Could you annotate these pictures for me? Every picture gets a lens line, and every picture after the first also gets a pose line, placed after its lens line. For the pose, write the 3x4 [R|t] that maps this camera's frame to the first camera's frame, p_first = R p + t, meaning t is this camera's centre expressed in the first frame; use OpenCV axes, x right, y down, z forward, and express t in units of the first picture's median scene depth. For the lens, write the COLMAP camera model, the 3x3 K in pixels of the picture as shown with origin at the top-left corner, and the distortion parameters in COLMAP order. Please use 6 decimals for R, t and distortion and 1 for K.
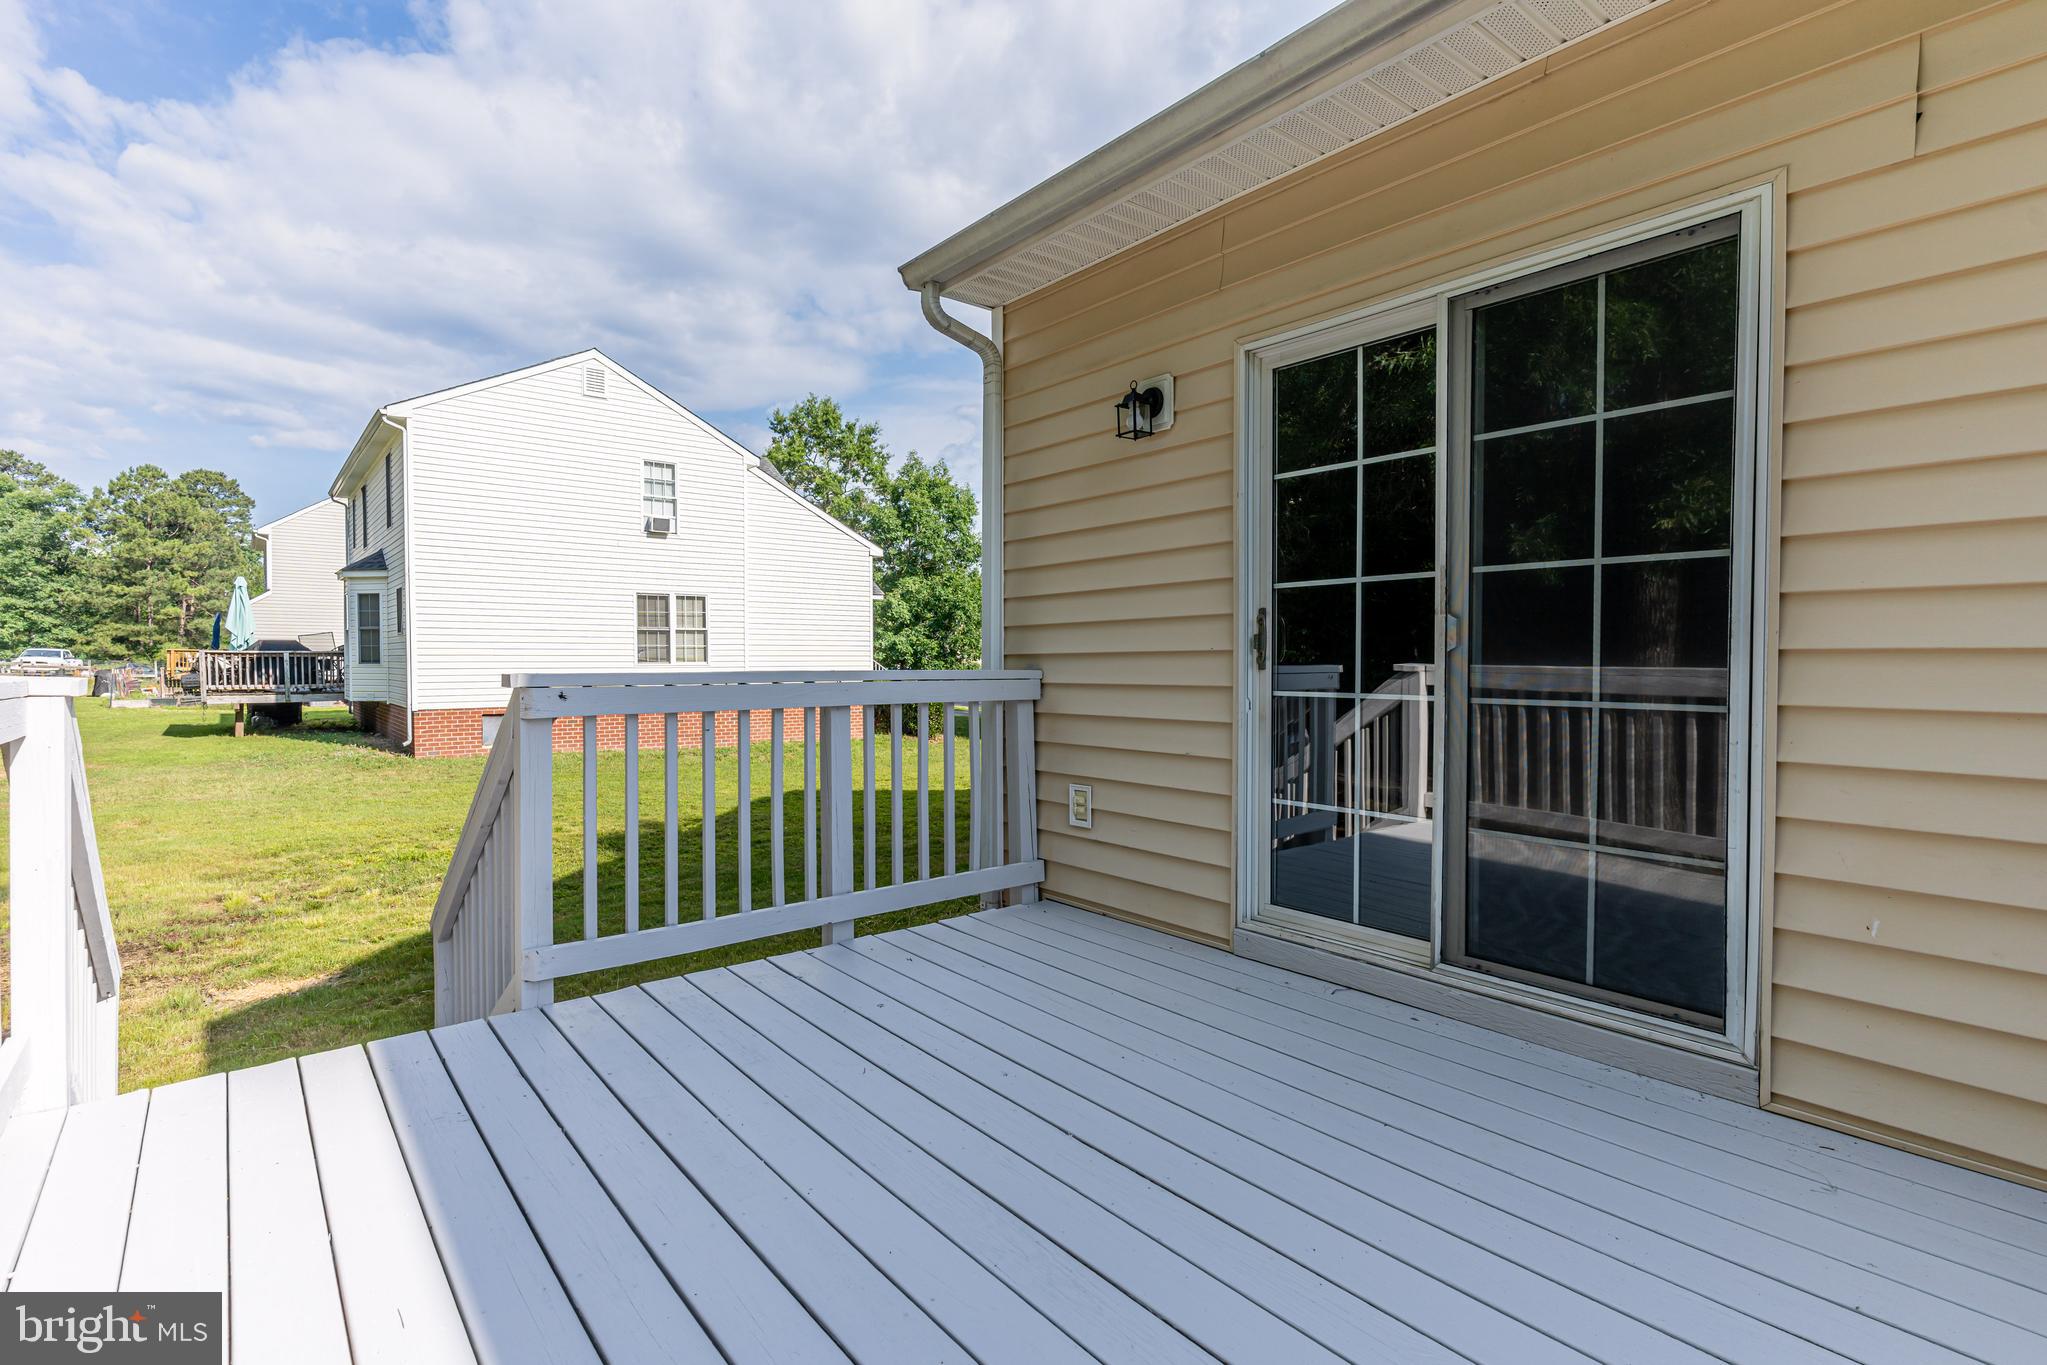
lens RADIAL K [[973.3, 0, 1020.1], [0, 973.3, 674.3], [0, 0, 1]] dist [-0.001643, -0.001111]
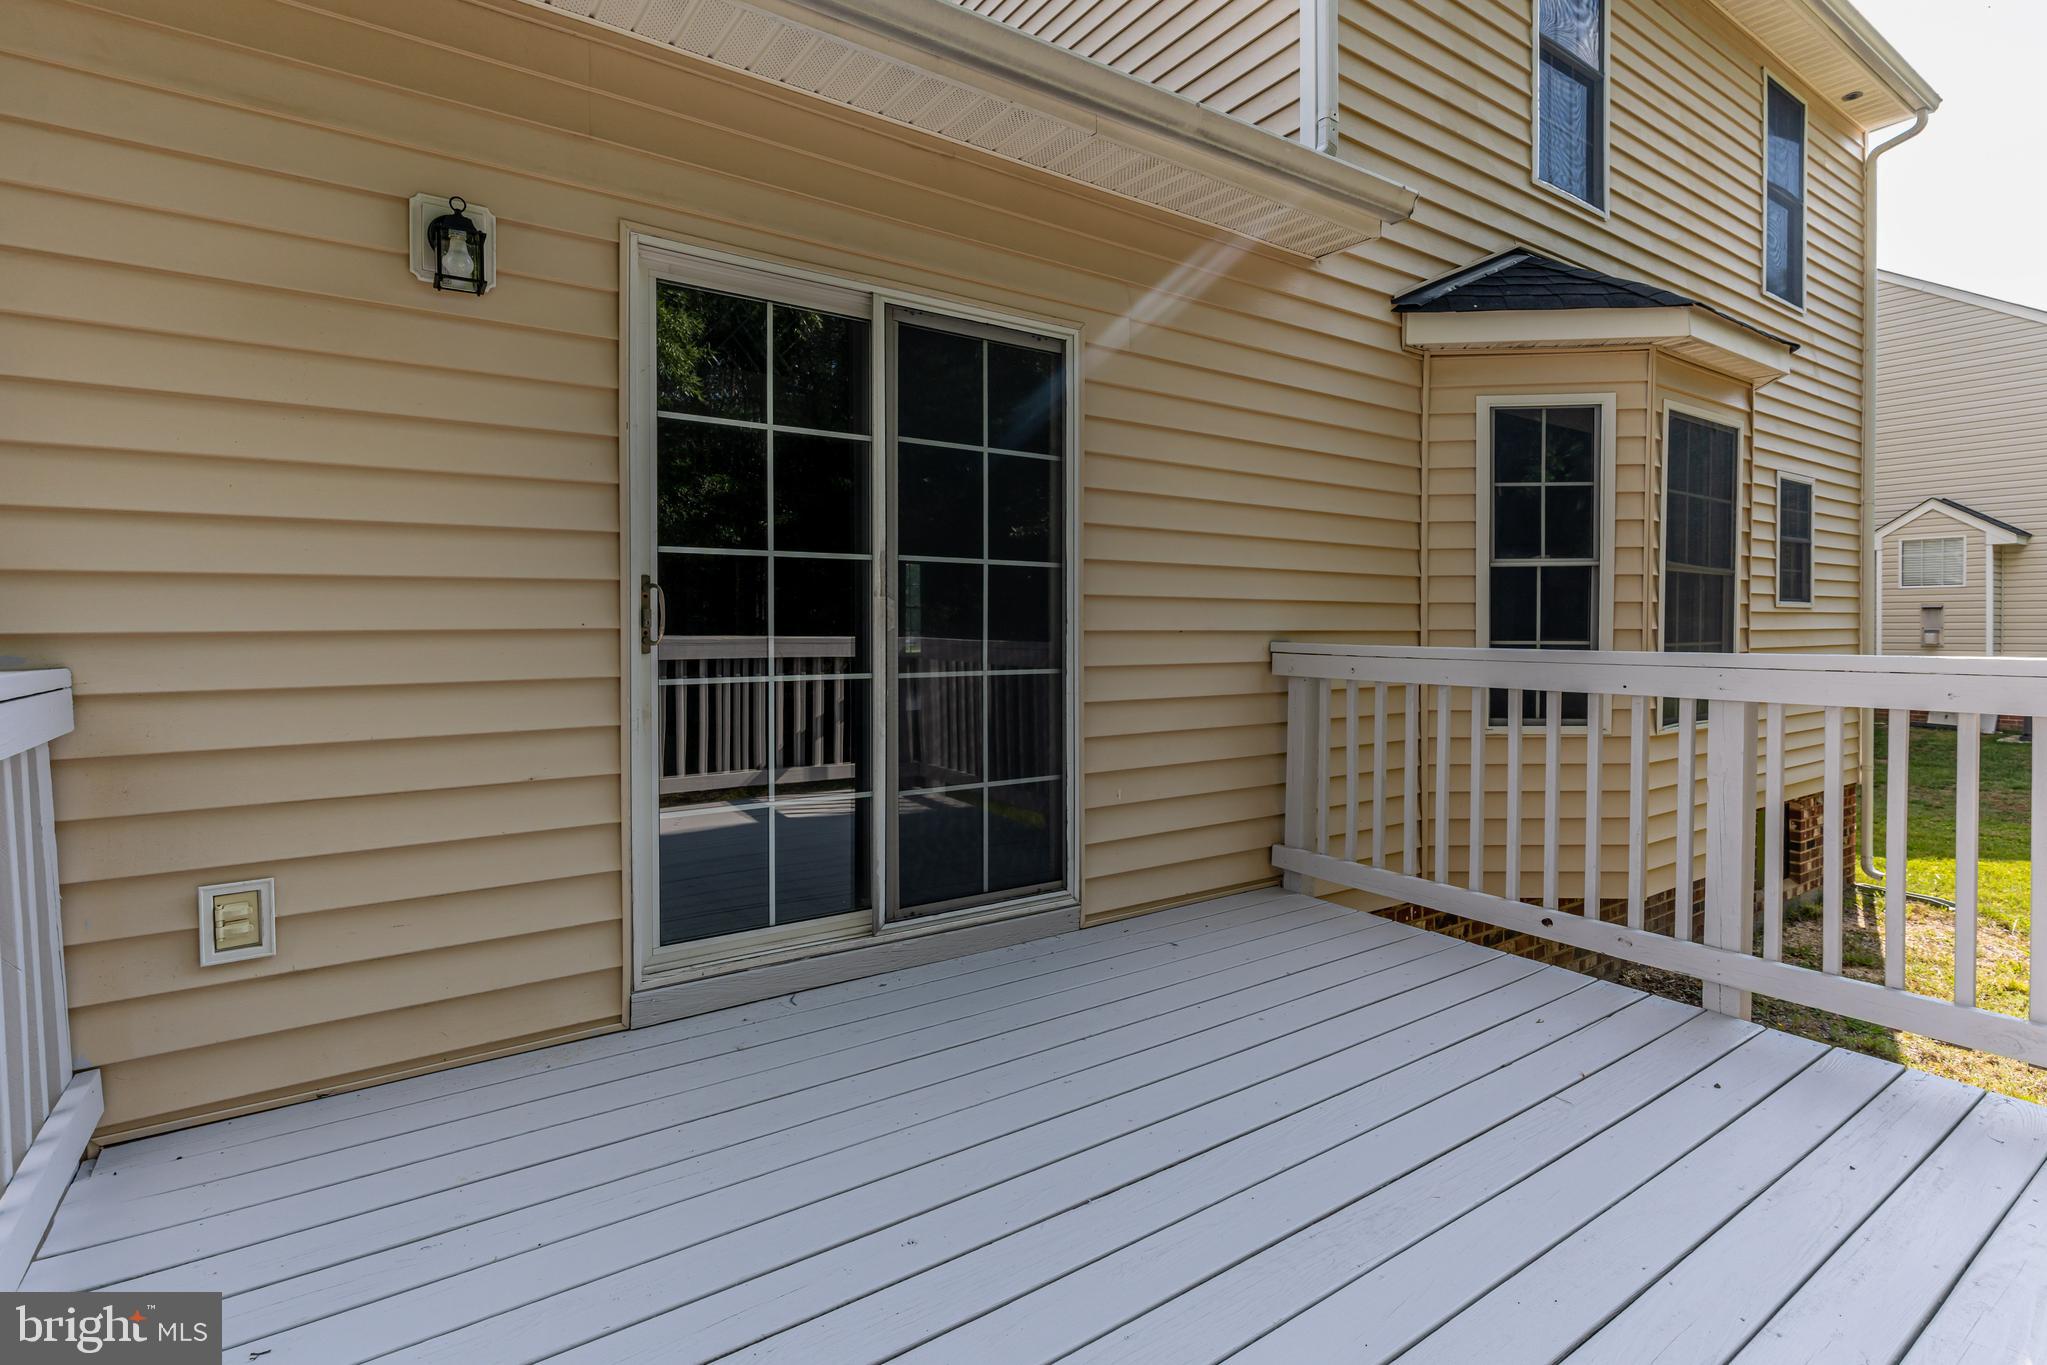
lens RADIAL K [[973.3, 0, 990.9], [0, 973.3, 647.6], [0, 0, 1]] dist [-0.001643, -0.001111]
pose [[0.084578, -0.015380, 0.996298, -0.605210], [0.020006, 0.999706, 0.013735, -0.017813], [-0.996216, 0.018770, 0.084861, 0.775942]]
